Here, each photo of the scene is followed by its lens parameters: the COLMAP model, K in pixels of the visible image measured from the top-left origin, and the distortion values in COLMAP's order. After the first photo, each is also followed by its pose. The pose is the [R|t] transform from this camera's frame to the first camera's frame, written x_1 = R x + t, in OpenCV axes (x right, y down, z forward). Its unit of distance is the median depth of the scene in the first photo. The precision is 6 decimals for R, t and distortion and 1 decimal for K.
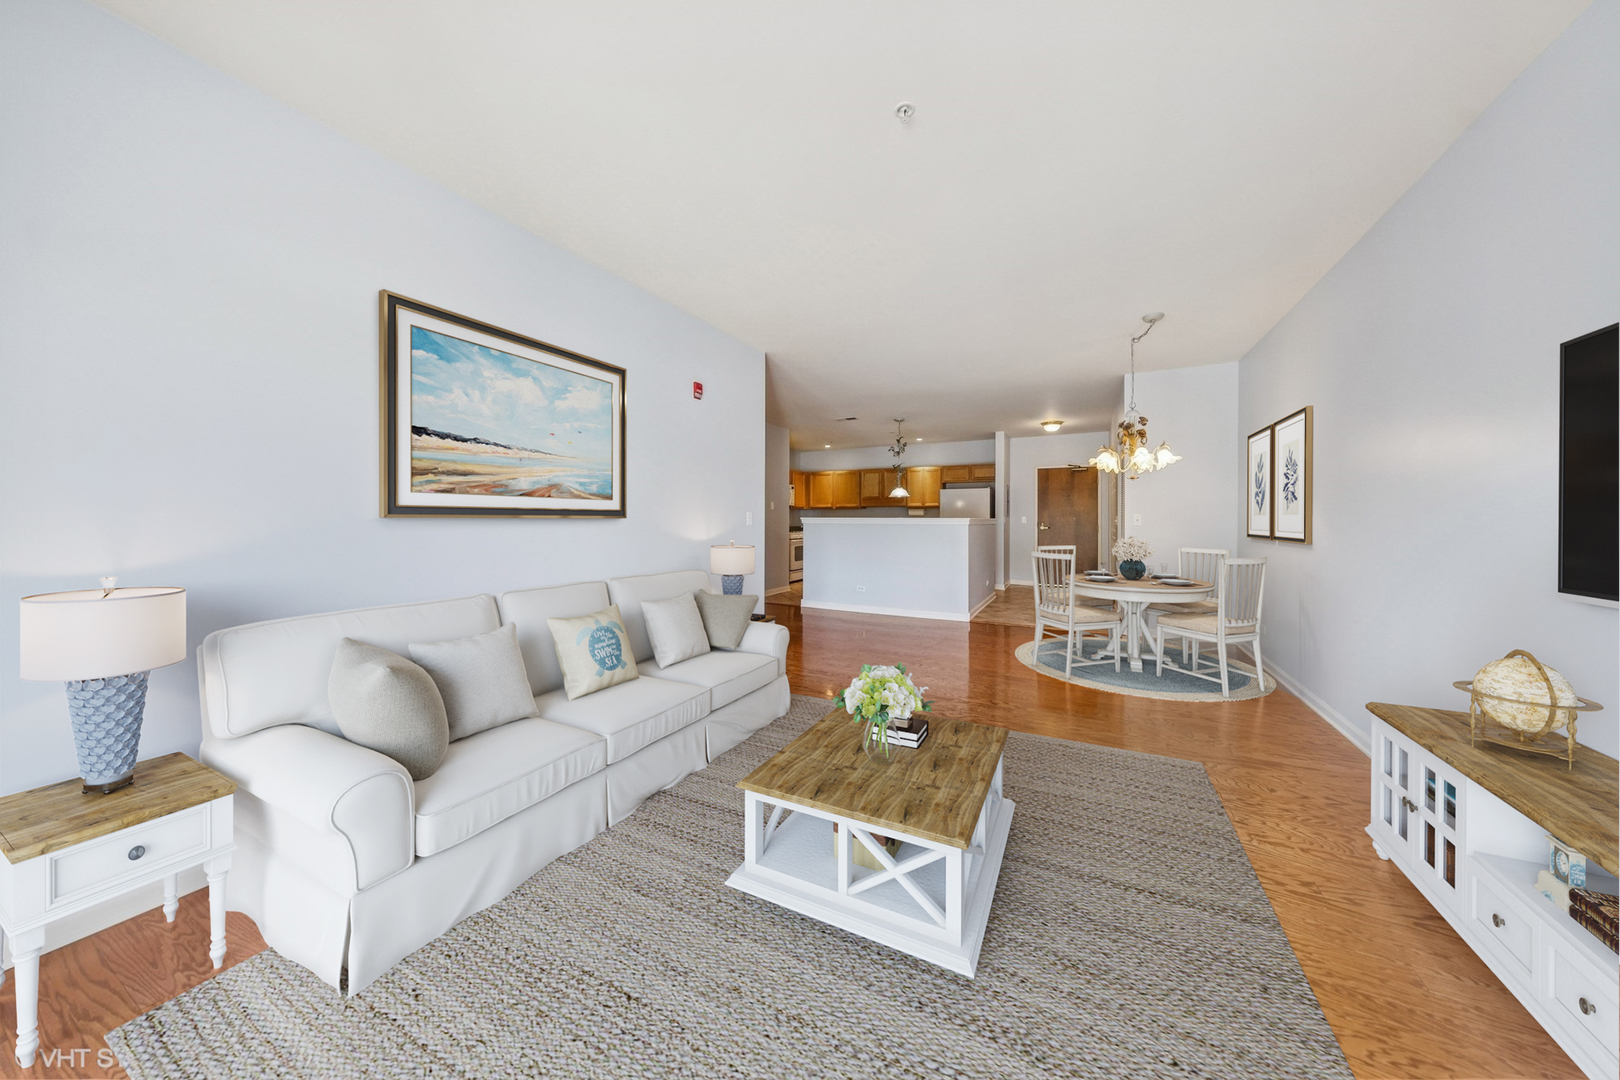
lens RADIAL K [[544.0, 0, 817.9], [0, 544.0, 522.8], [0, 0, 1]] dist [0.054665, -0.000017]
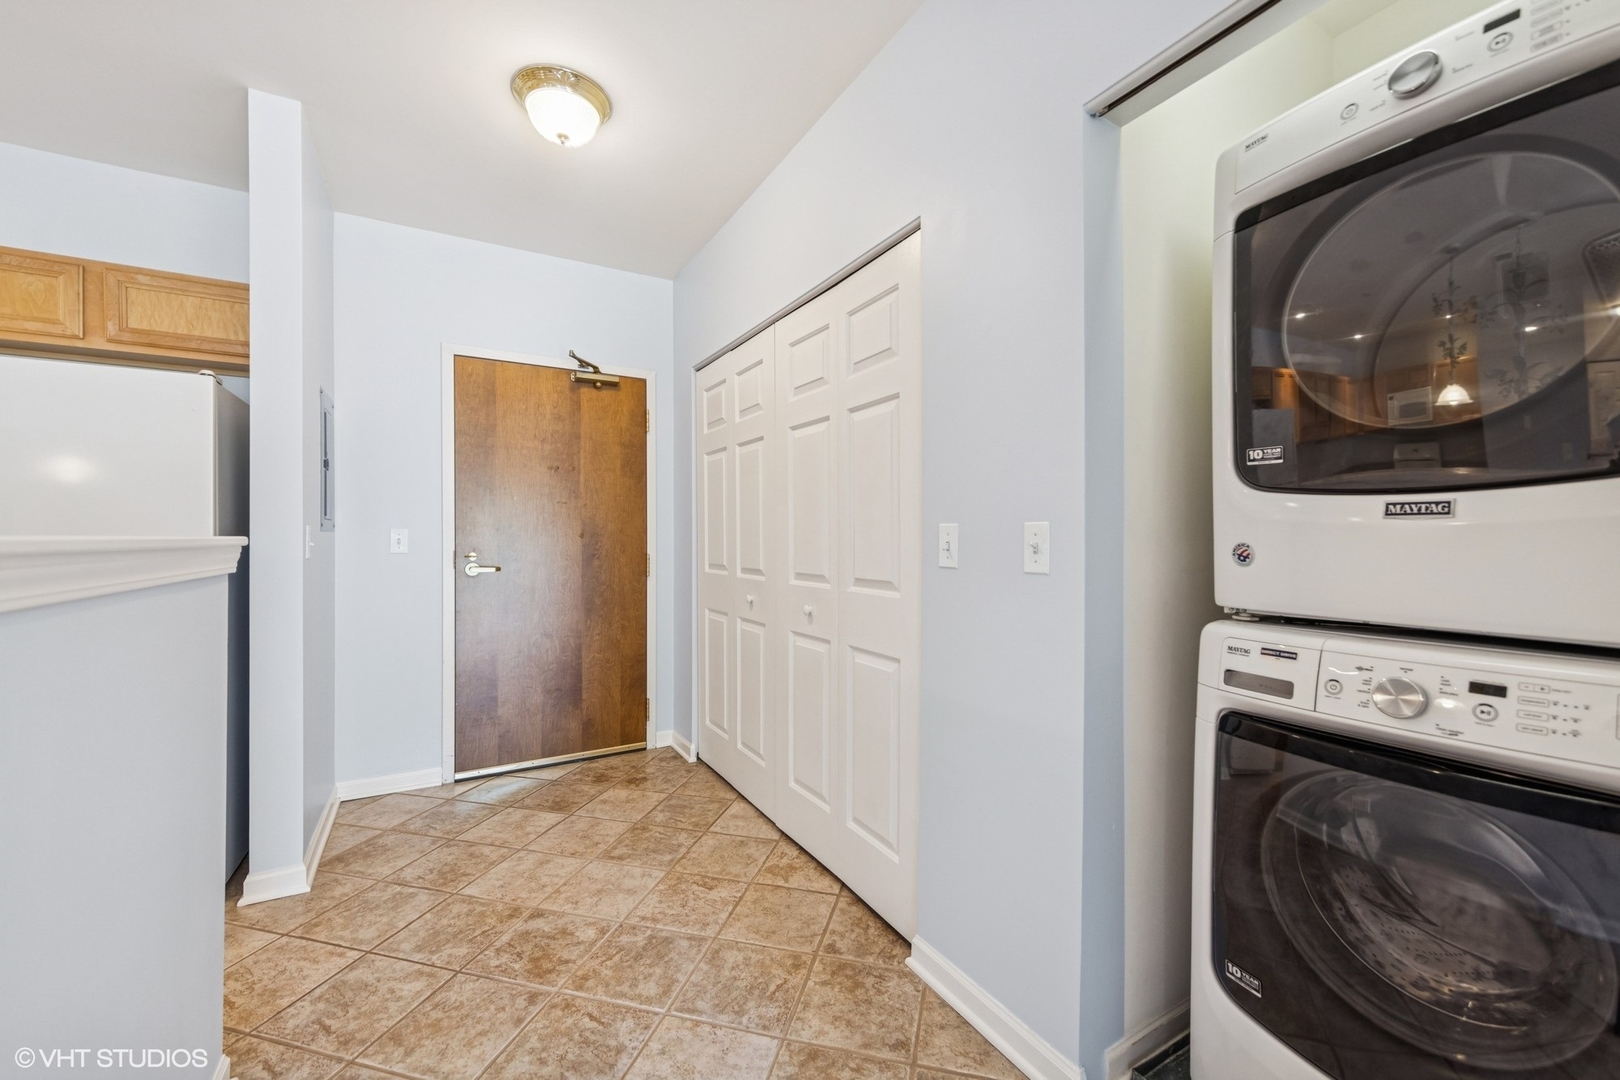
lens RADIAL K [[658.3, 0, 810.0], [0, 658.3, 540.0], [0, 0, 1]] dist [0.016373, 0.000054]
pose [[0.548648, -0.004447, 0.836042, 0.224350], [0.010738, 0.999941, -0.001728, -0.004077], [-0.835985, 0.009926, 0.548663, 0.675772]]
